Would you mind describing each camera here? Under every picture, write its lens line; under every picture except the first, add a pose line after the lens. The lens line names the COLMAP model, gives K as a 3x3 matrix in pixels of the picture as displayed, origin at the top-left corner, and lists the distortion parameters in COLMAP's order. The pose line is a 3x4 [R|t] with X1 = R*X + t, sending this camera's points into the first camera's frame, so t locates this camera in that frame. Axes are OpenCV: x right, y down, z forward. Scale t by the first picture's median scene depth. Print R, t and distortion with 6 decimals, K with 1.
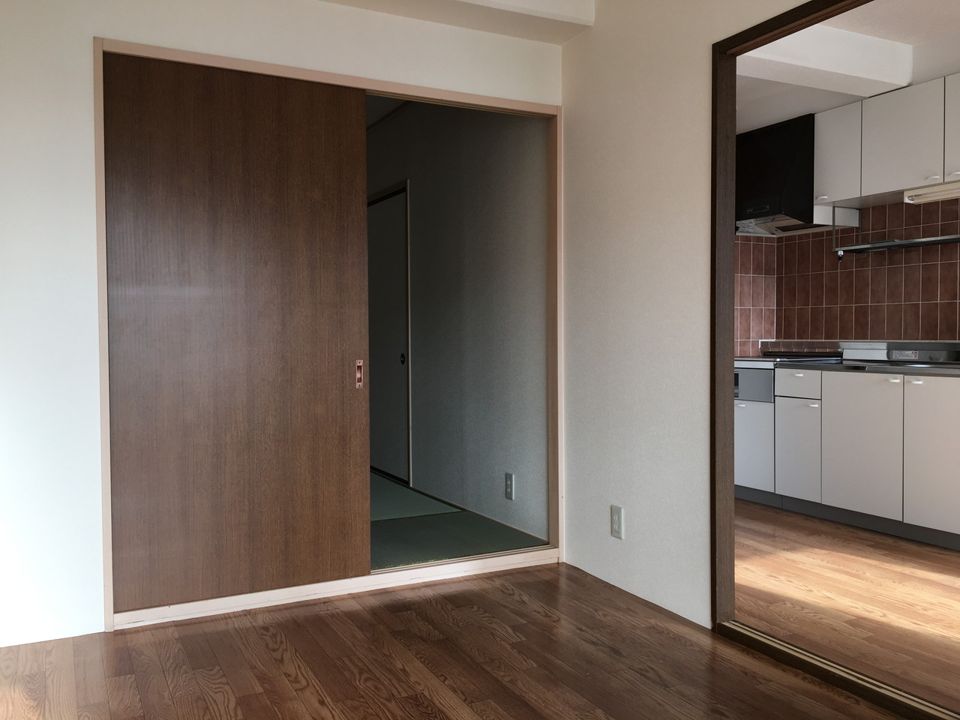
lens RADIAL K [[824.0, 0, 480.0], [0, 824.0, 360.0], [0, 0, 1]] dist [0.014372, -0.000982]
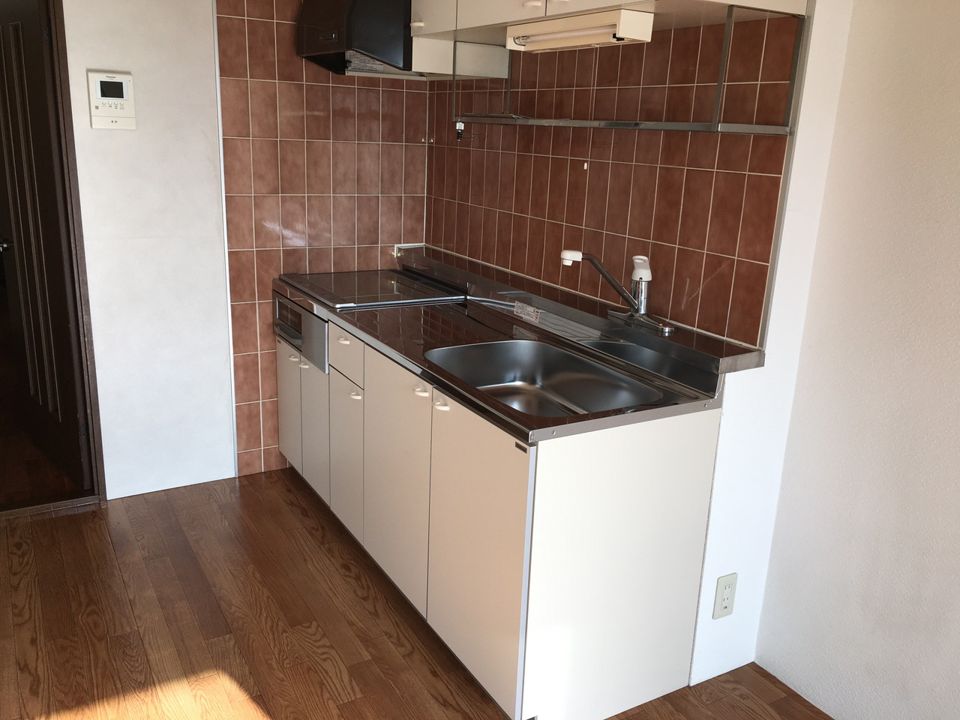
lens RADIAL K [[824.0, 0, 480.0], [0, 824.0, 360.0], [0, 0, 1]] dist [0.014372, -0.000982]
pose [[0.997511, 0.033361, 0.062124, 0.416462], [-0.047429, 0.969363, 0.241008, -0.109028], [-0.052181, -0.243355, 0.968533, 0.384419]]
